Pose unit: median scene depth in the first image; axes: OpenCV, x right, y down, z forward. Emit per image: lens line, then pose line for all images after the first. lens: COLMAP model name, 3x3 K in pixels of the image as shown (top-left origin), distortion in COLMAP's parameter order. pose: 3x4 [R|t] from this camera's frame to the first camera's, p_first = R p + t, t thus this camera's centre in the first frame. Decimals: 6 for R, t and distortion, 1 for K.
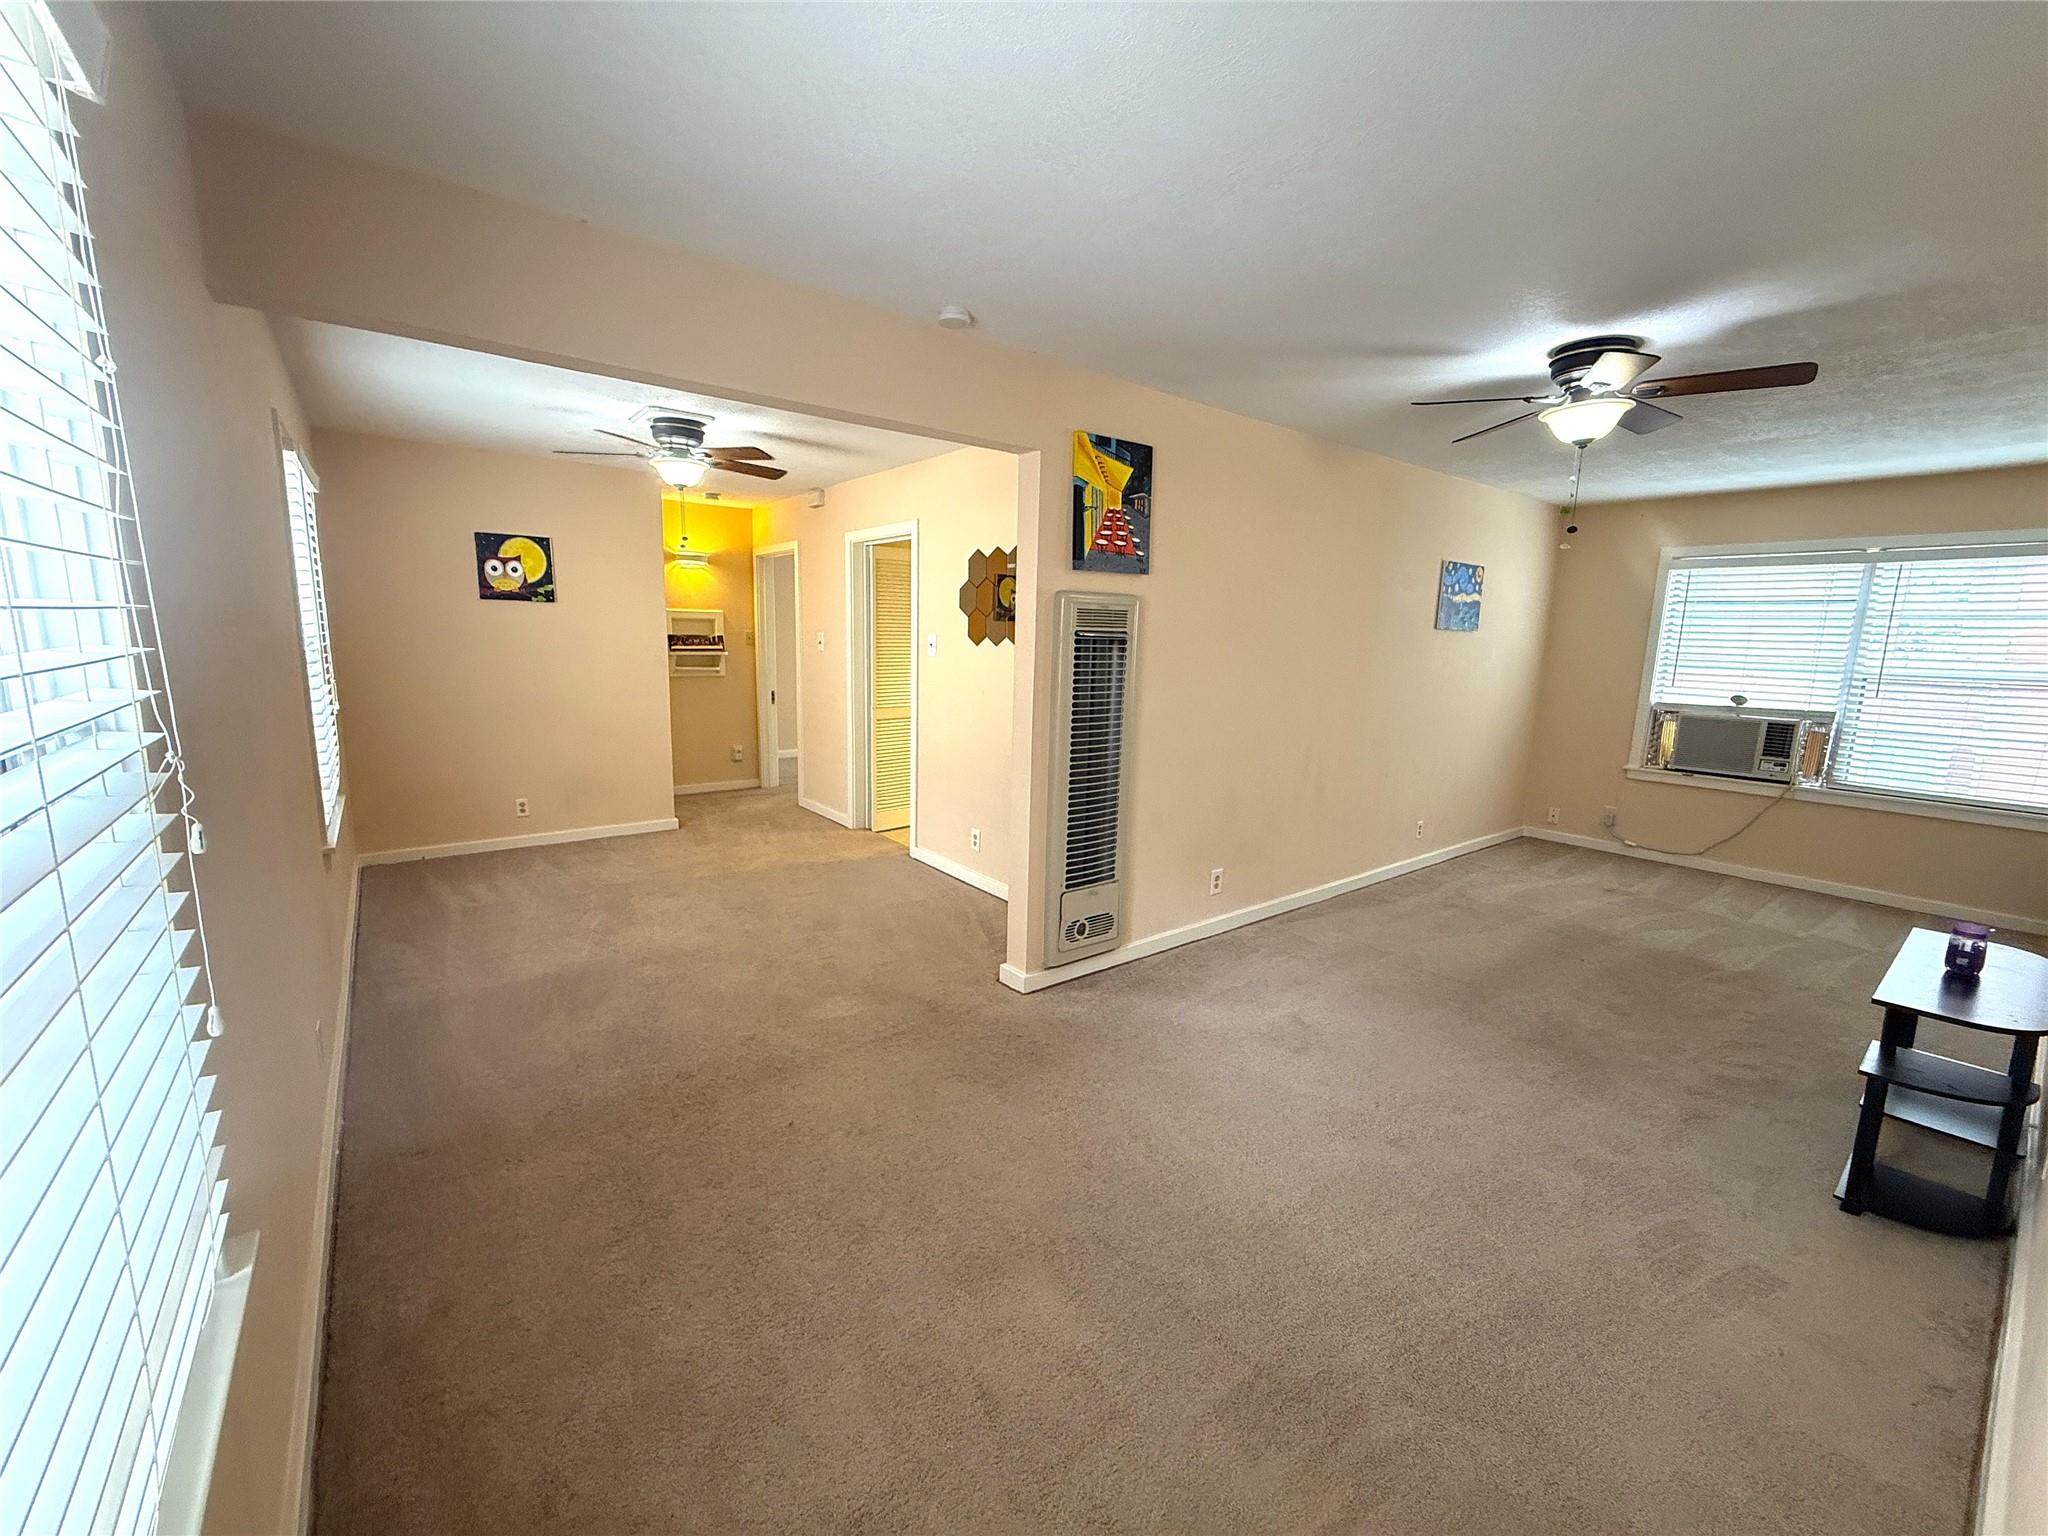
lens RADIAL K [[822.3, 0, 1024.0], [0, 822.3, 768.0], [0, 0, 1]] dist [0.000535, 0.000066]
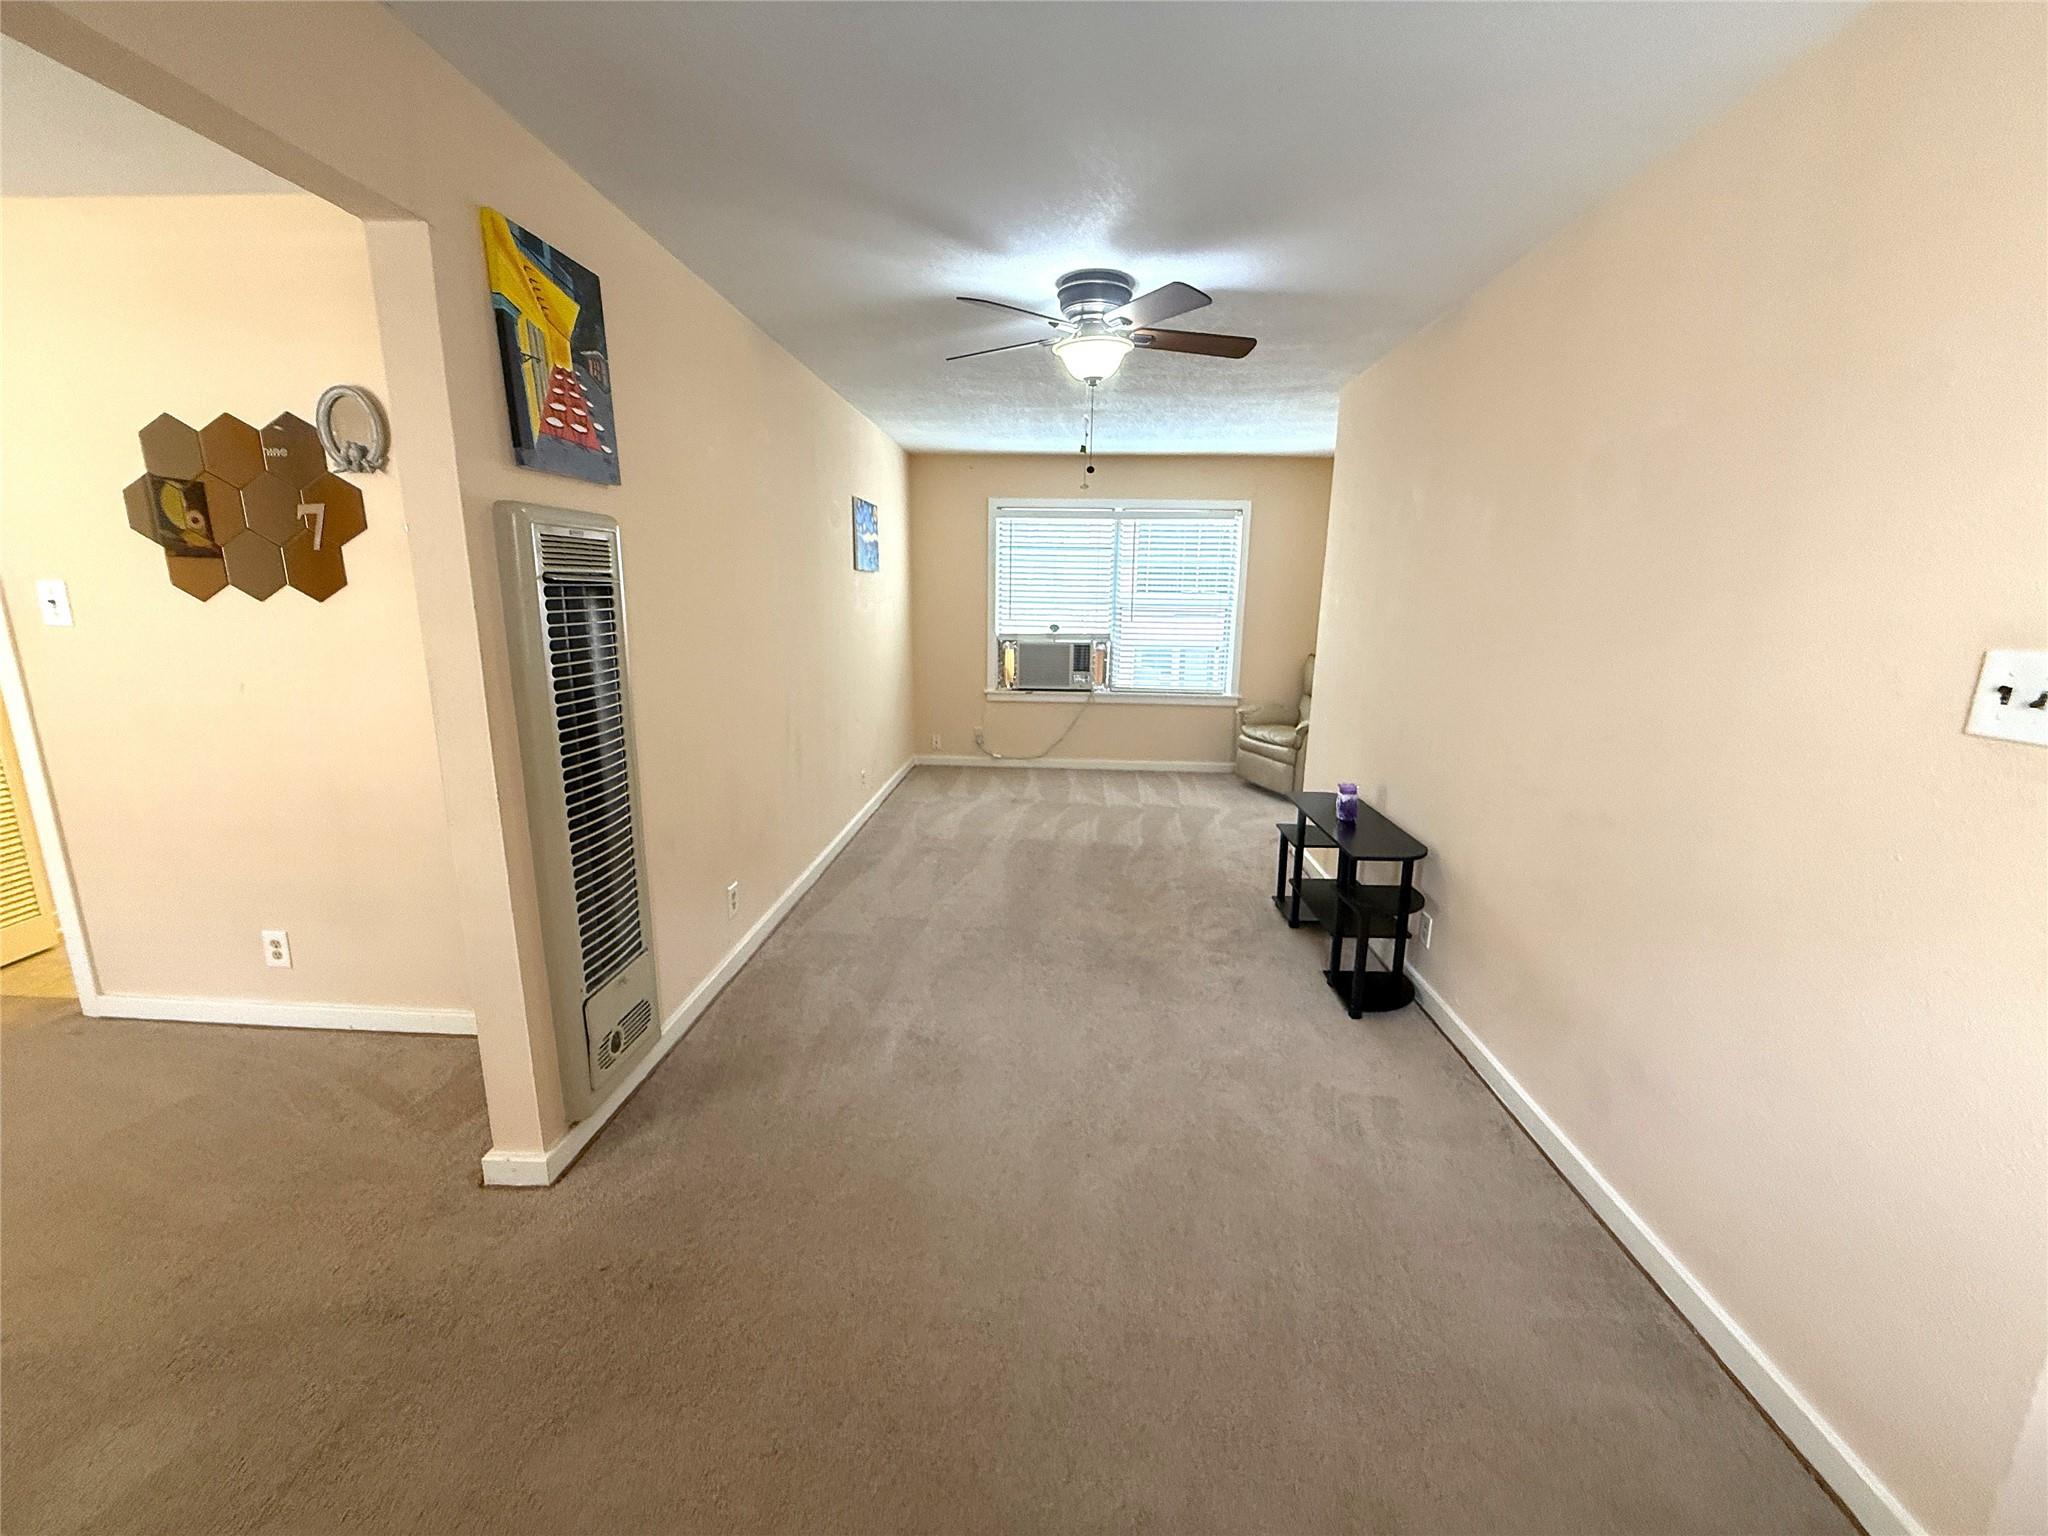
lens RADIAL K [[816.0, 0, 1024.0], [0, 816.0, 768.0], [0, 0, 1]] dist [0.000107, -0.000155]
pose [[0.658461, -0.178396, 0.731166, -0.149476], [0.126530, 0.983913, 0.126115, -0.055770], [-0.741902, 0.009473, 0.670441, 0.330941]]
